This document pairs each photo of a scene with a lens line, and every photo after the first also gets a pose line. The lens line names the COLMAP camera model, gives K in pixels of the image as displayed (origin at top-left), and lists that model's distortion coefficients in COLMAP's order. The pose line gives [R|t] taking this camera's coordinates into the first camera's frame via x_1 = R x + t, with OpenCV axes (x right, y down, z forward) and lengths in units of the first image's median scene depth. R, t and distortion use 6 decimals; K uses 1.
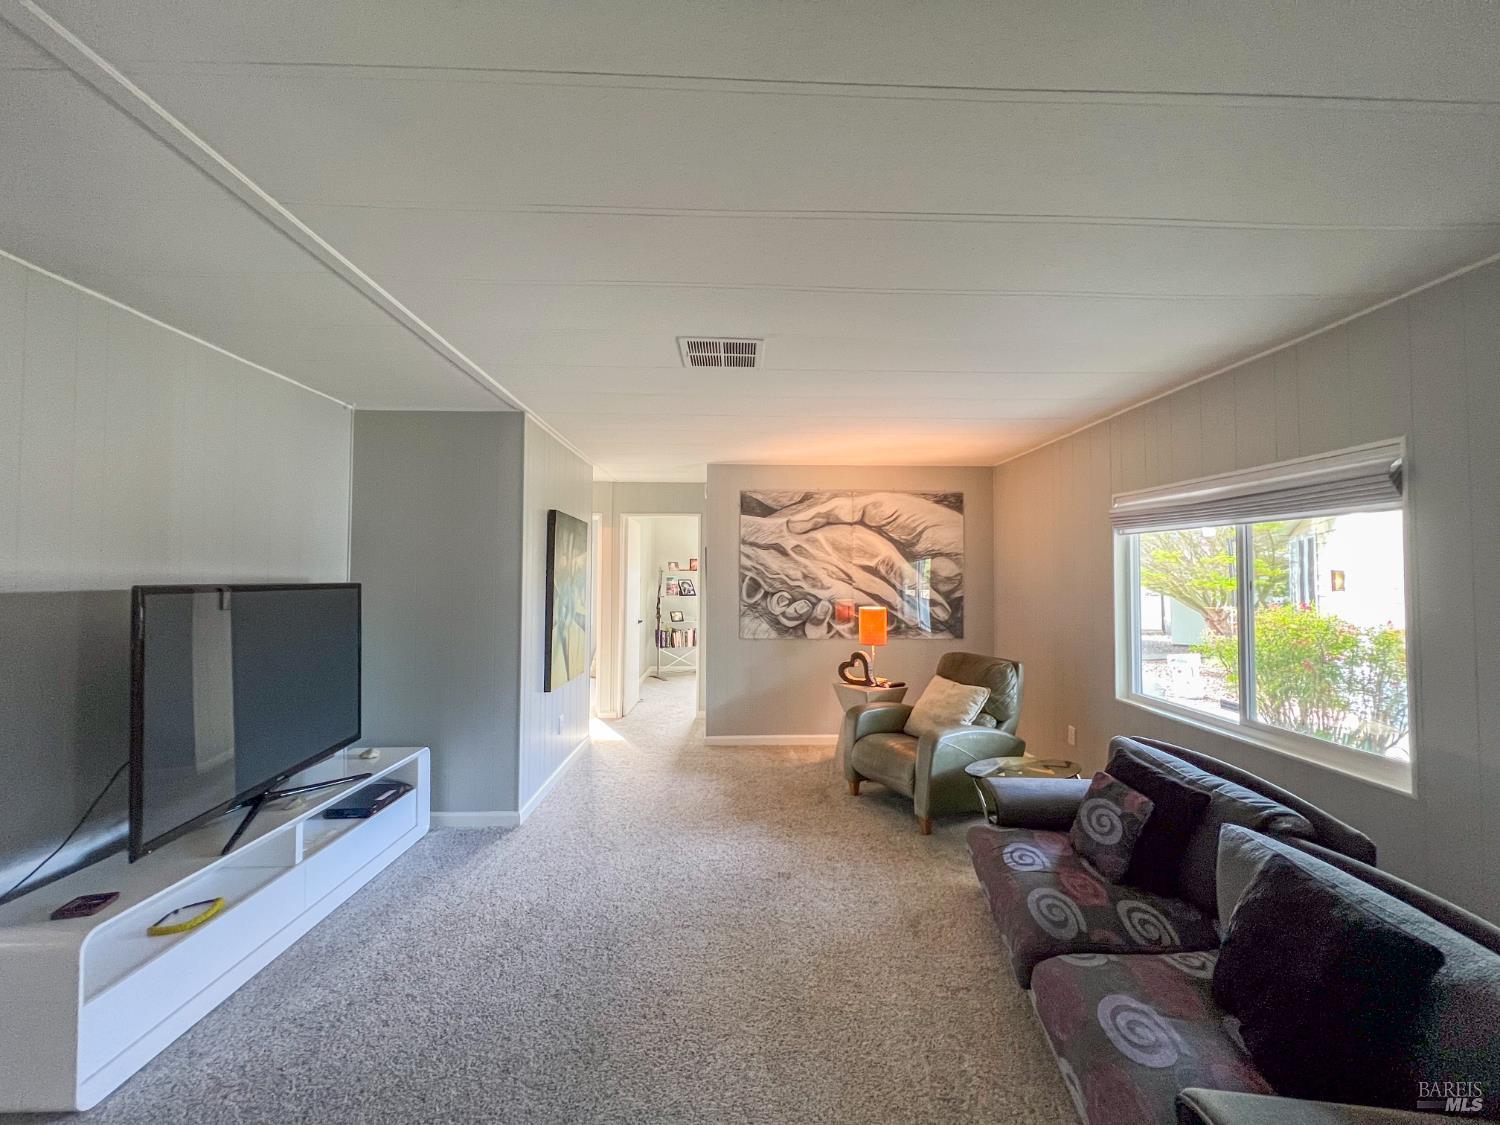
lens RADIAL K [[603.1, 0, 749.7], [0, 603.1, 561.0], [0, 0, 1]] dist [-0.002344, 0.000590]
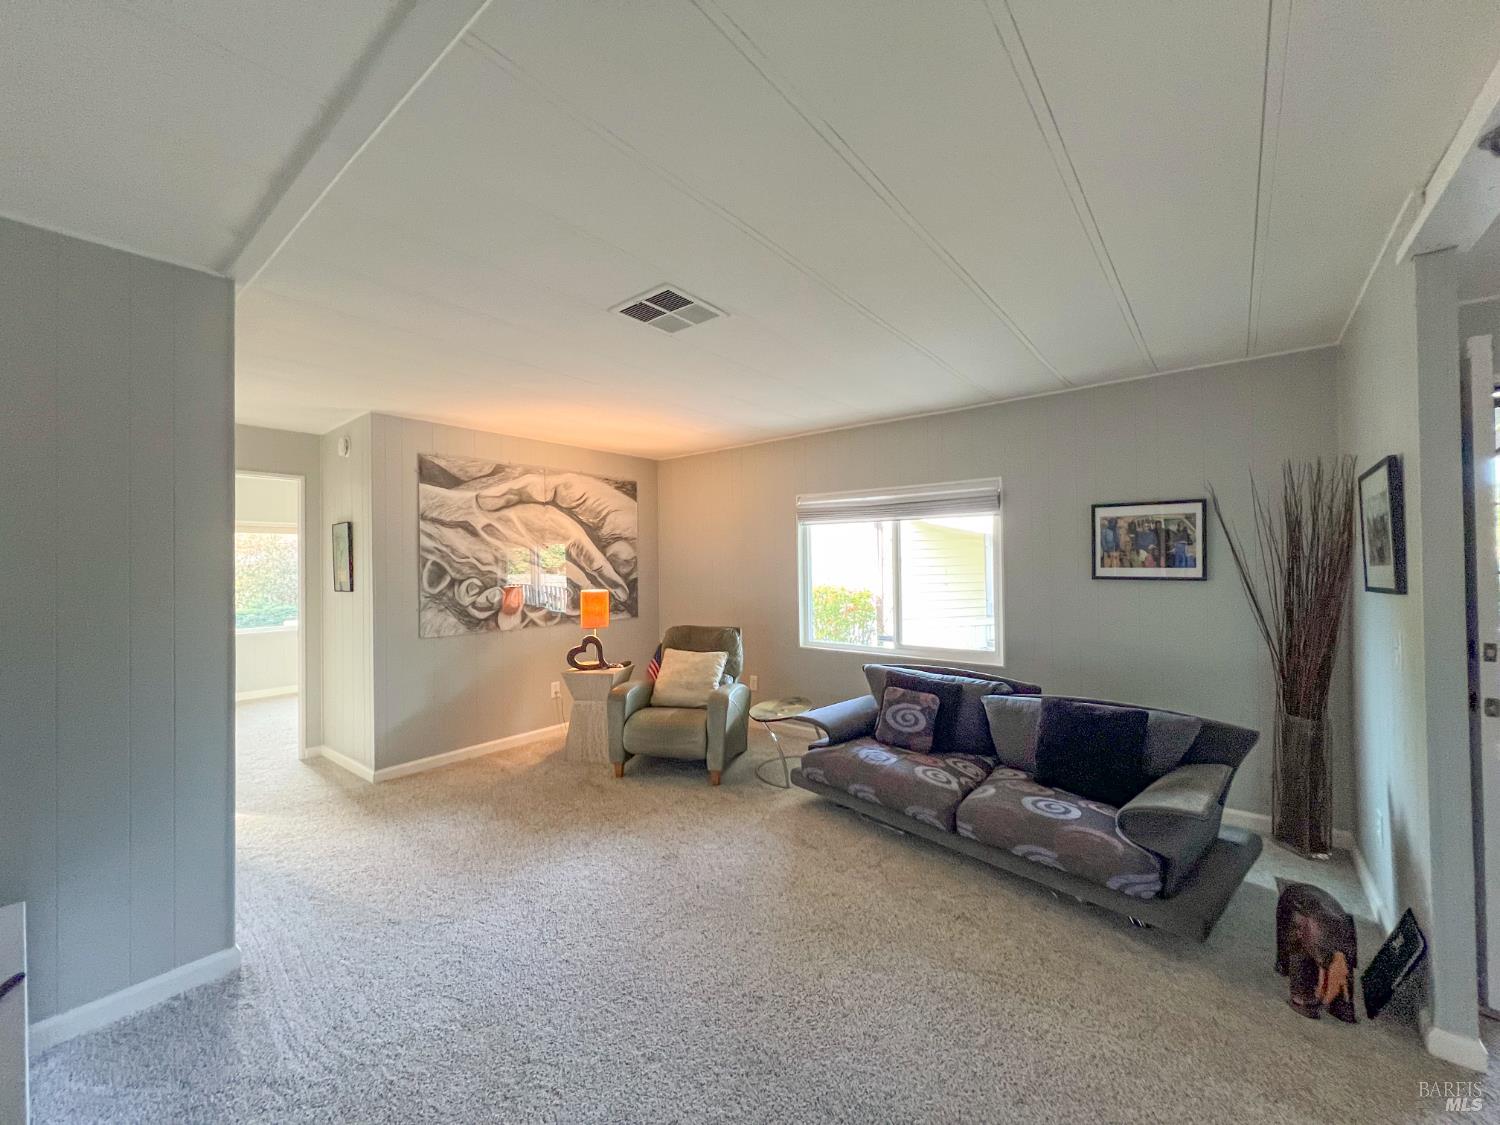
lens RADIAL K [[603.1, 0, 750.6], [0, 603.1, 561.4], [0, 0, 1]] dist [-0.002344, 0.000590]
pose [[0.647805, -0.007487, 0.761769, -0.339911], [-0.004453, 0.999897, 0.013615, 0.013772], [-0.761793, -0.012212, 0.647705, 0.149992]]
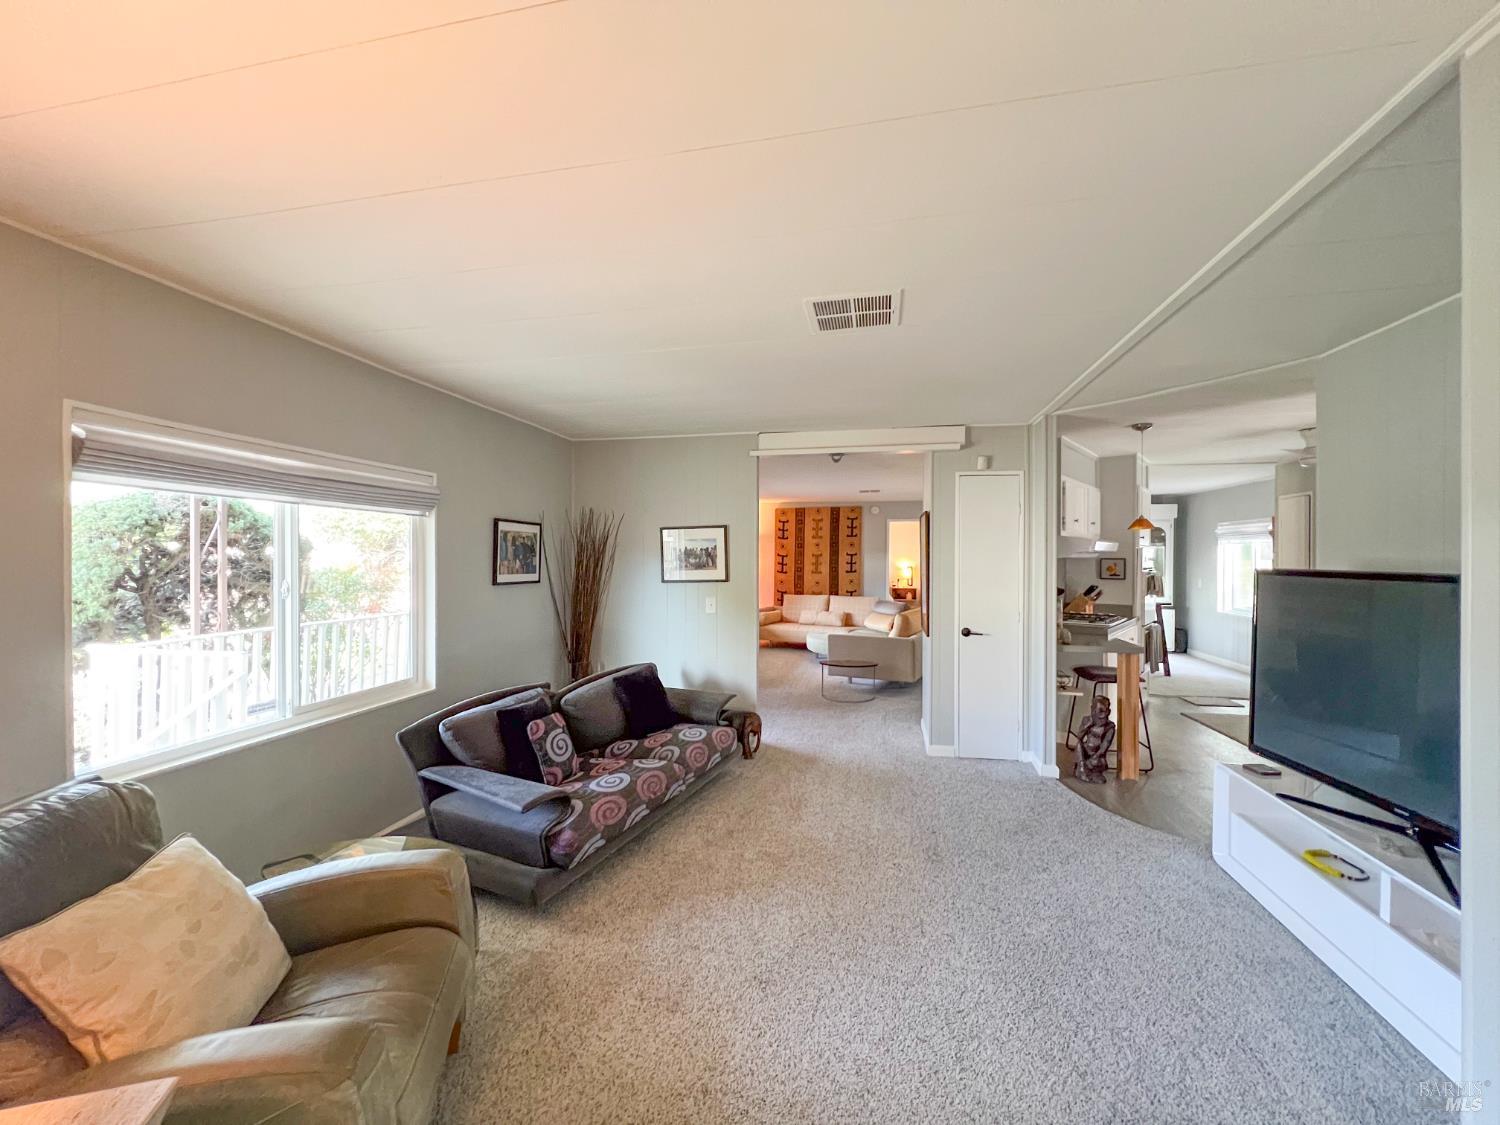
lens RADIAL K [[603.1, 0, 750.6], [0, 603.1, 565.2], [0, 0, 1]] dist [-0.002344, 0.000590]
pose [[-0.971973, -0.006359, 0.235005, -0.054761], [-0.008872, 0.999914, -0.009639, 0.020652], [-0.234924, -0.011454, -0.971946, 0.956843]]
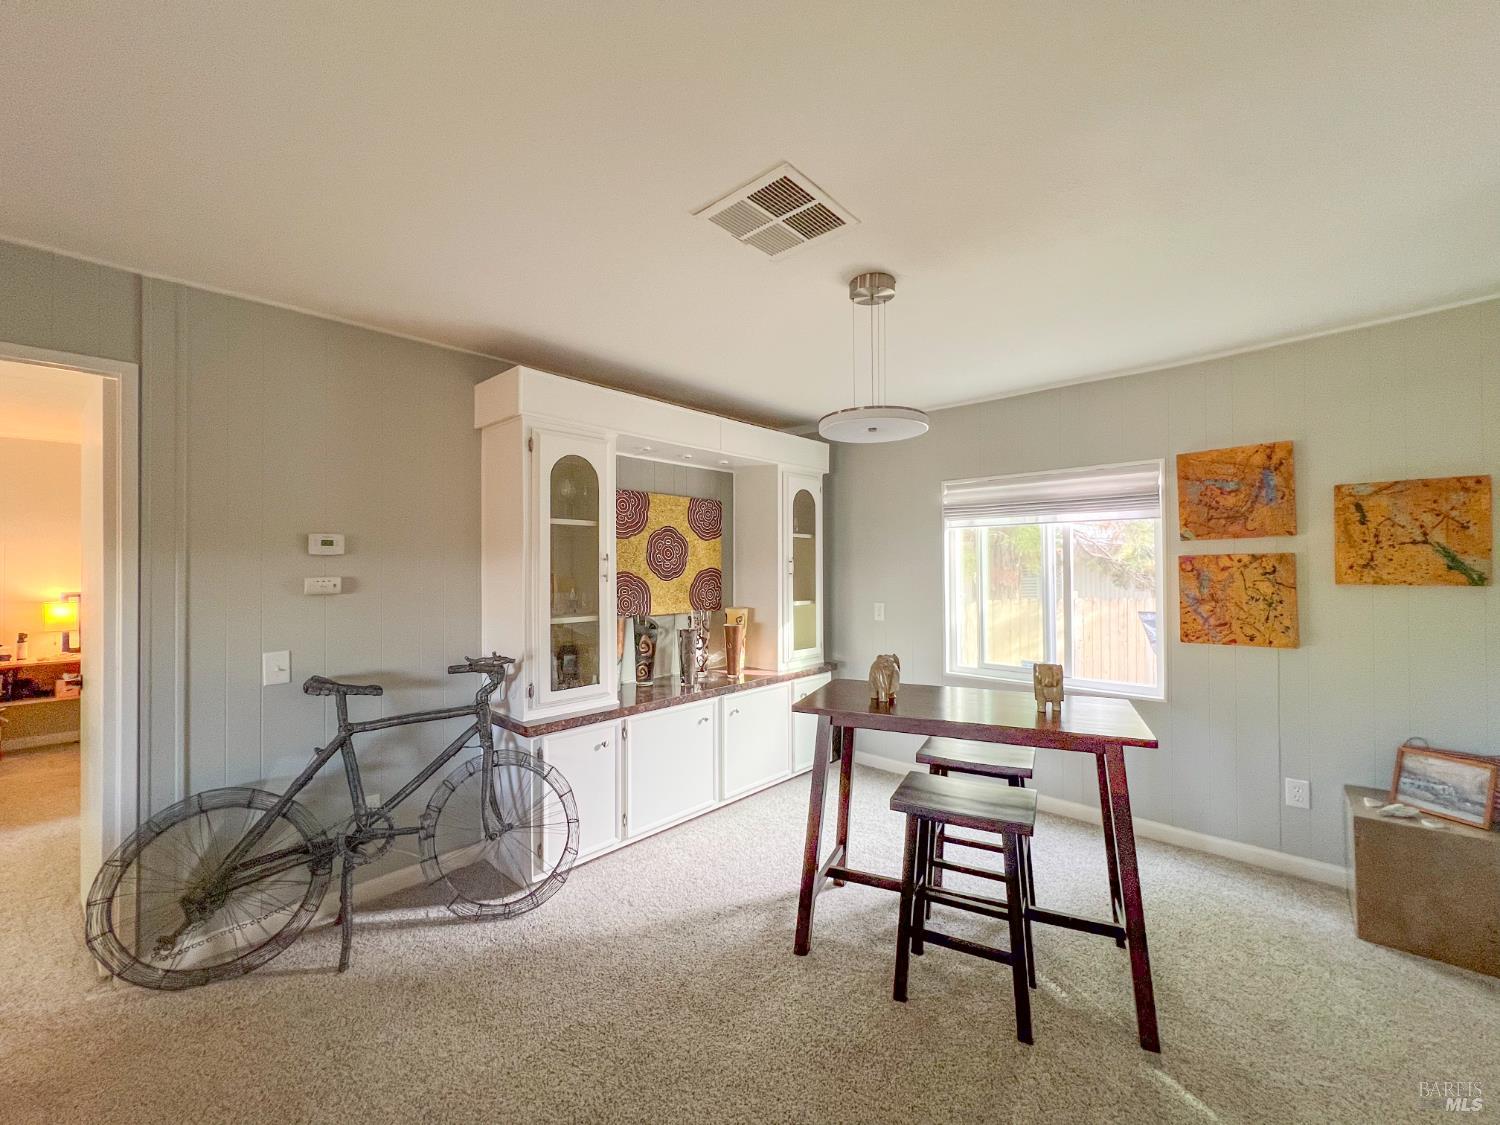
lens RADIAL K [[603.1, 0, 749.5], [0, 603.1, 562.5], [0, 0, 1]] dist [-0.002344, 0.000590]
pose [[-0.702962, 0.001922, -0.711225, -0.190169], [0.025153, 0.999438, -0.022160, -0.007876], [0.710782, -0.033468, -0.702615, -0.547233]]
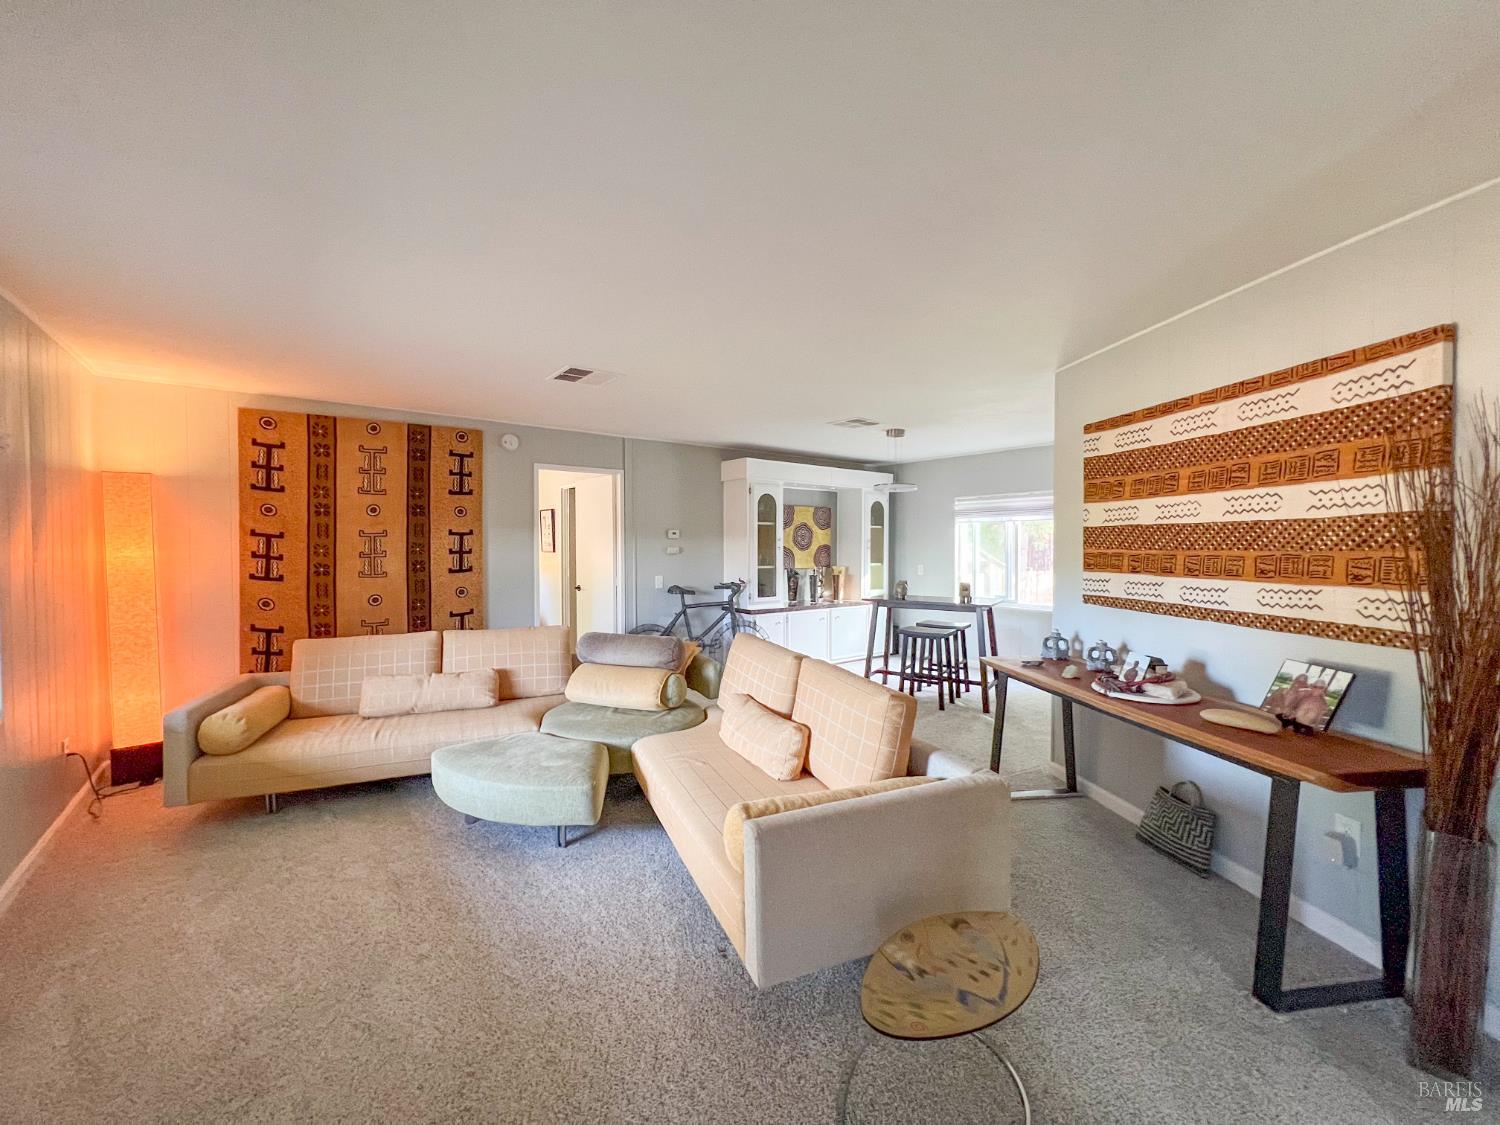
lens RADIAL K [[603.1, 0, 748.0], [0, 603.1, 560.0], [0, 0, 1]] dist [-0.002344, 0.000590]
pose [[-0.810262, 0.018176, -0.585786, 0.276725], [0.018936, 0.999809, 0.004829, 0.006976], [0.585762, -0.007180, -0.810452, -0.078693]]
